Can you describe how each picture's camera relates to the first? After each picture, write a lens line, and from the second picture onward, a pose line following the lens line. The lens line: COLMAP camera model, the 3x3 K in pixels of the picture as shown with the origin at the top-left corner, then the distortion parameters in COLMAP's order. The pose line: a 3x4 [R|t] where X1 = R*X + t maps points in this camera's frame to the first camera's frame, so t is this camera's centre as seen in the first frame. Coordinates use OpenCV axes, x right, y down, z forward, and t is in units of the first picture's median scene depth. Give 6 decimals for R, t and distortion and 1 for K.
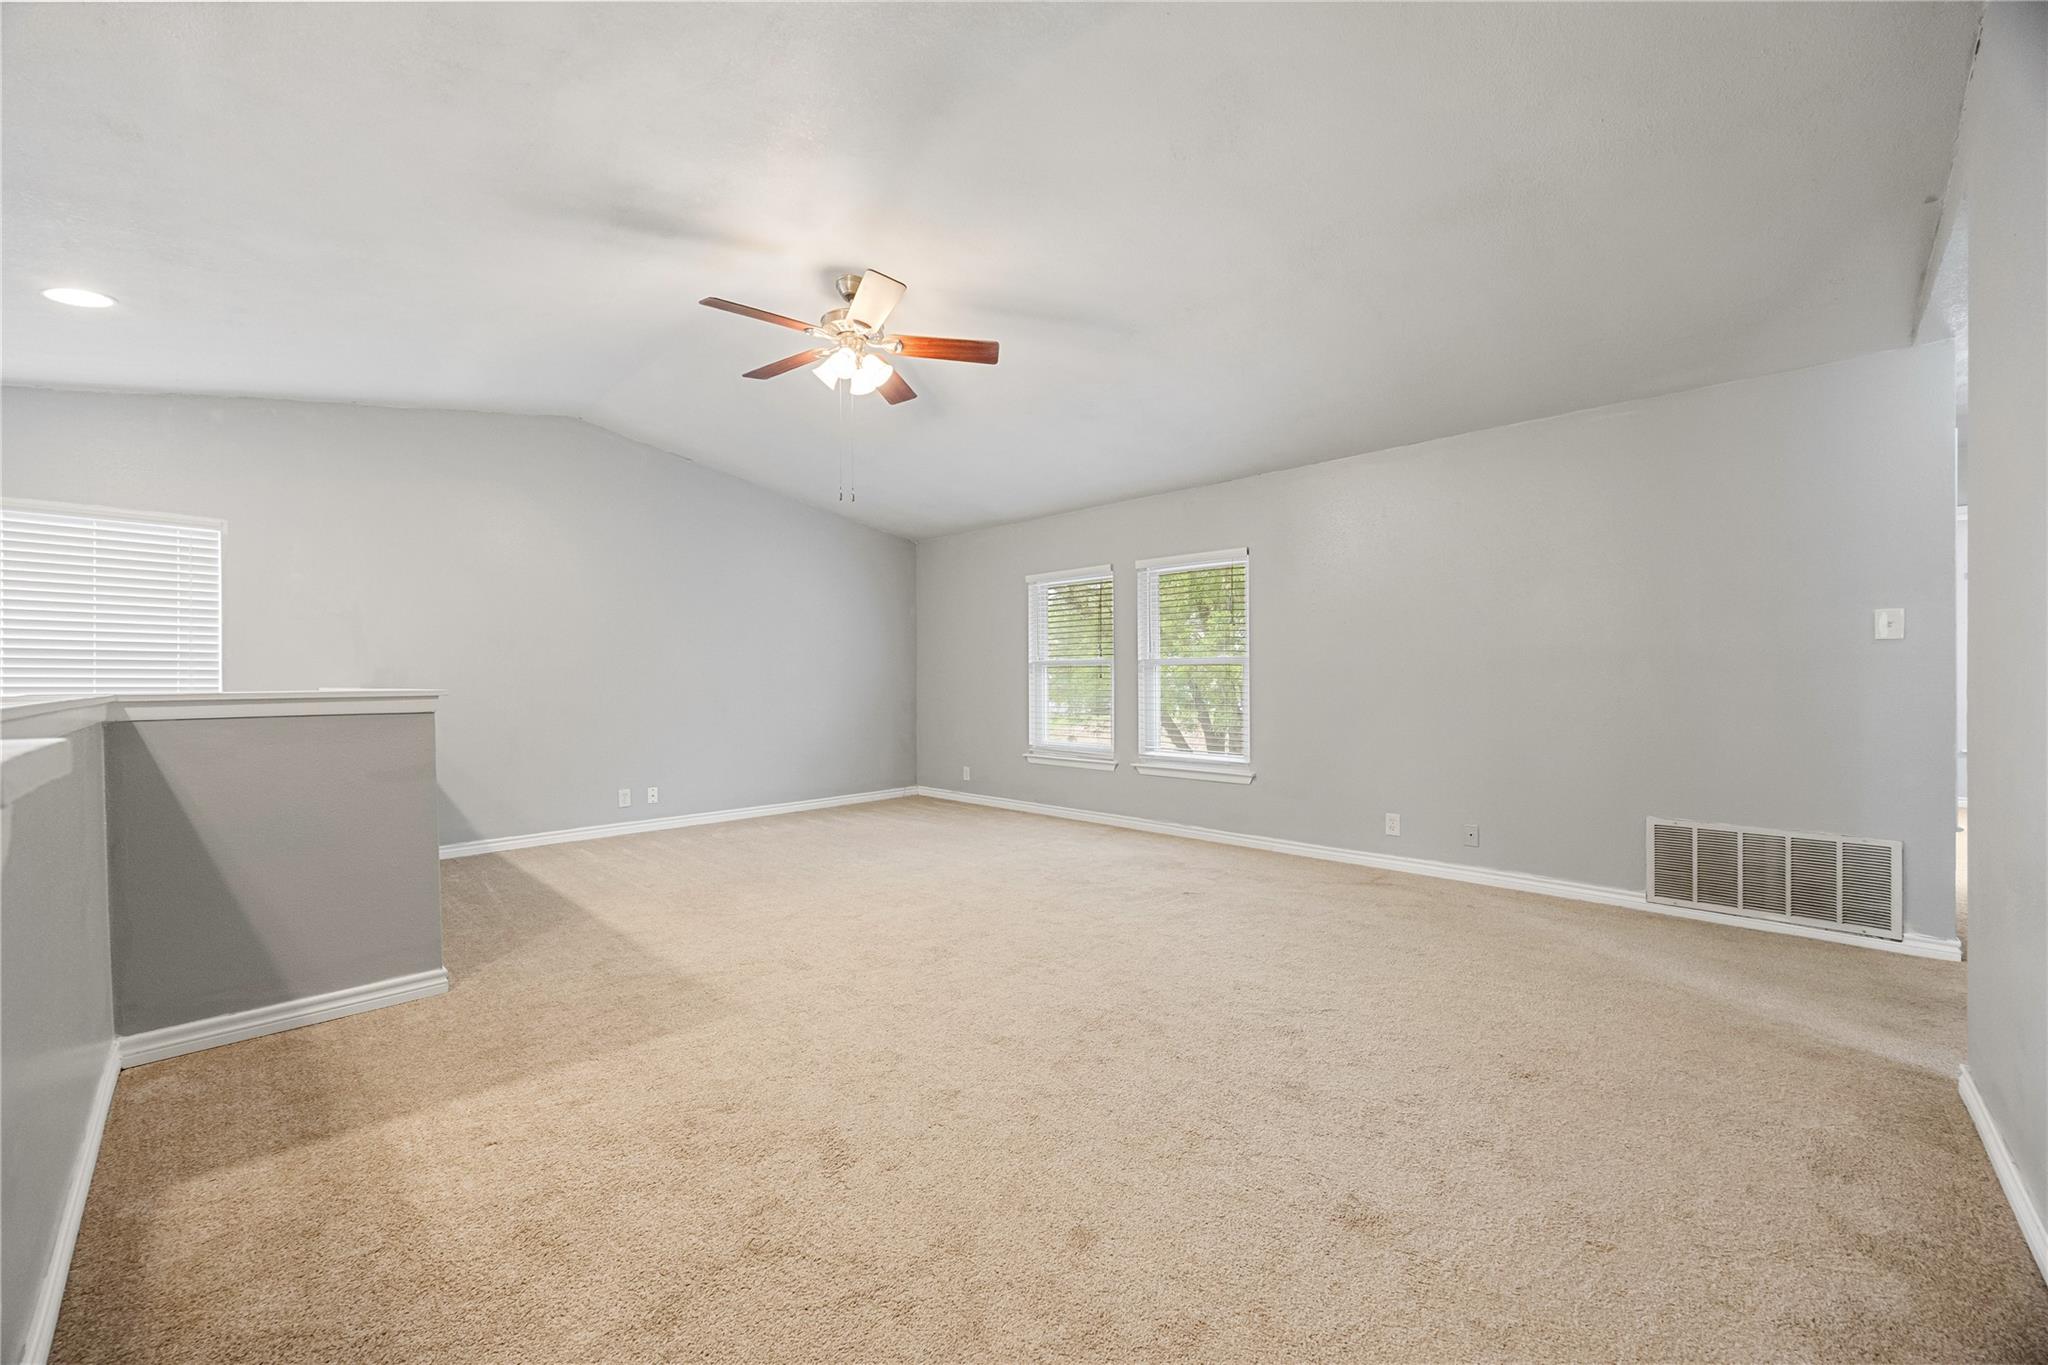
lens RADIAL K [[787.6, 0, 1021.6], [0, 787.6, 678.1], [0, 0, 1]] dist [0.000561, -0.000658]
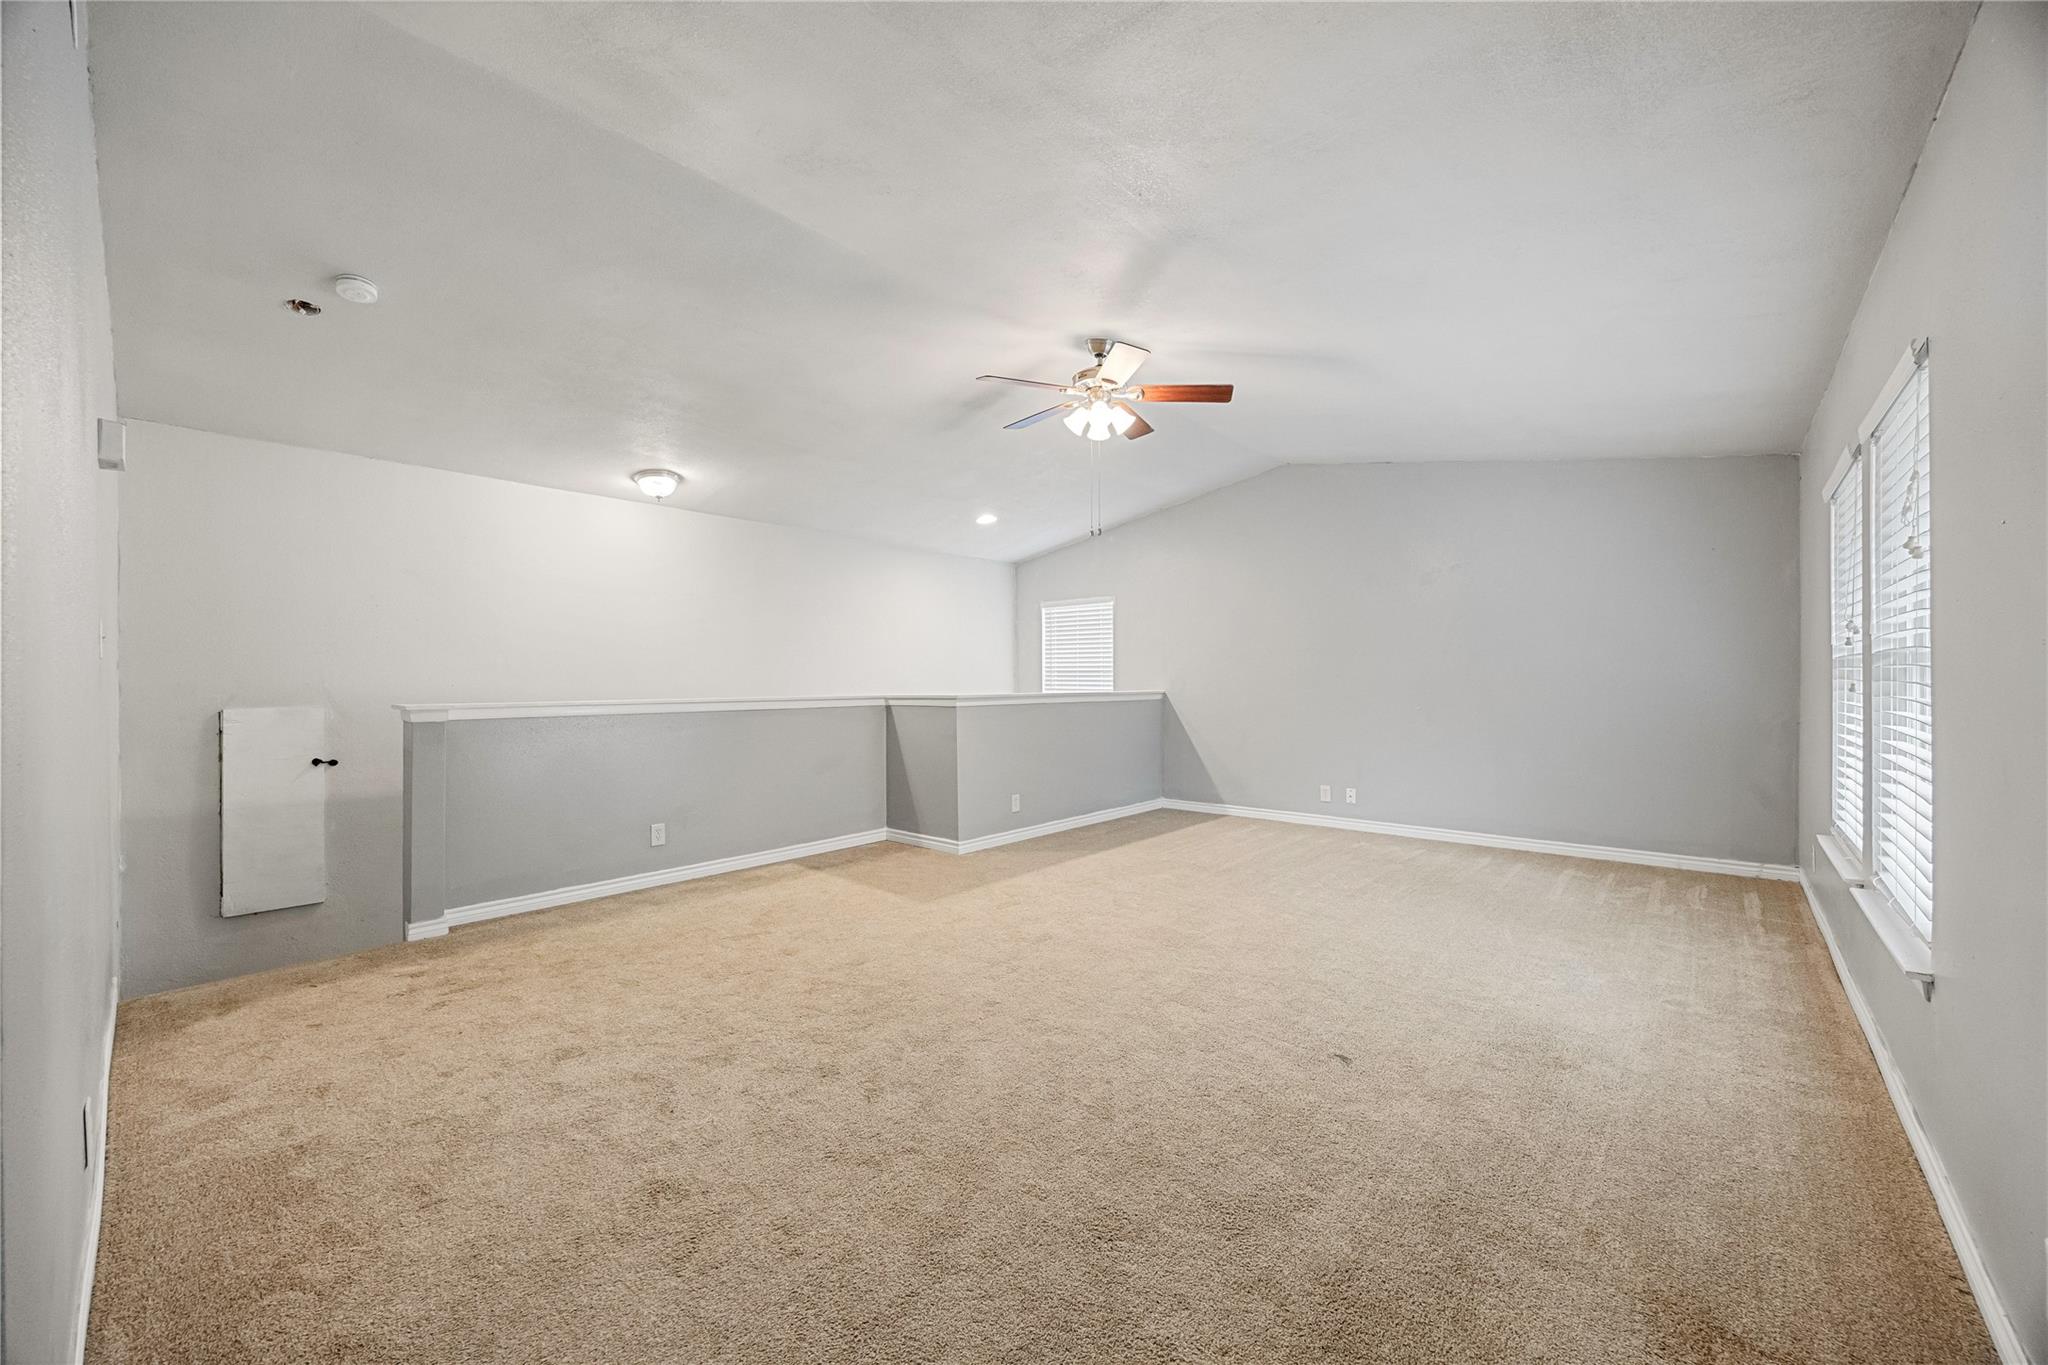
lens RADIAL K [[787.6, 0, 1020.6], [0, 787.6, 684.0], [0, 0, 1]] dist [0.000561, -0.000658]
pose [[0.044550, 0.012158, -0.998933, 1.094883], [0.006553, 0.999901, 0.012462, -0.033340], [0.998986, -0.007101, 0.044466, 0.995184]]
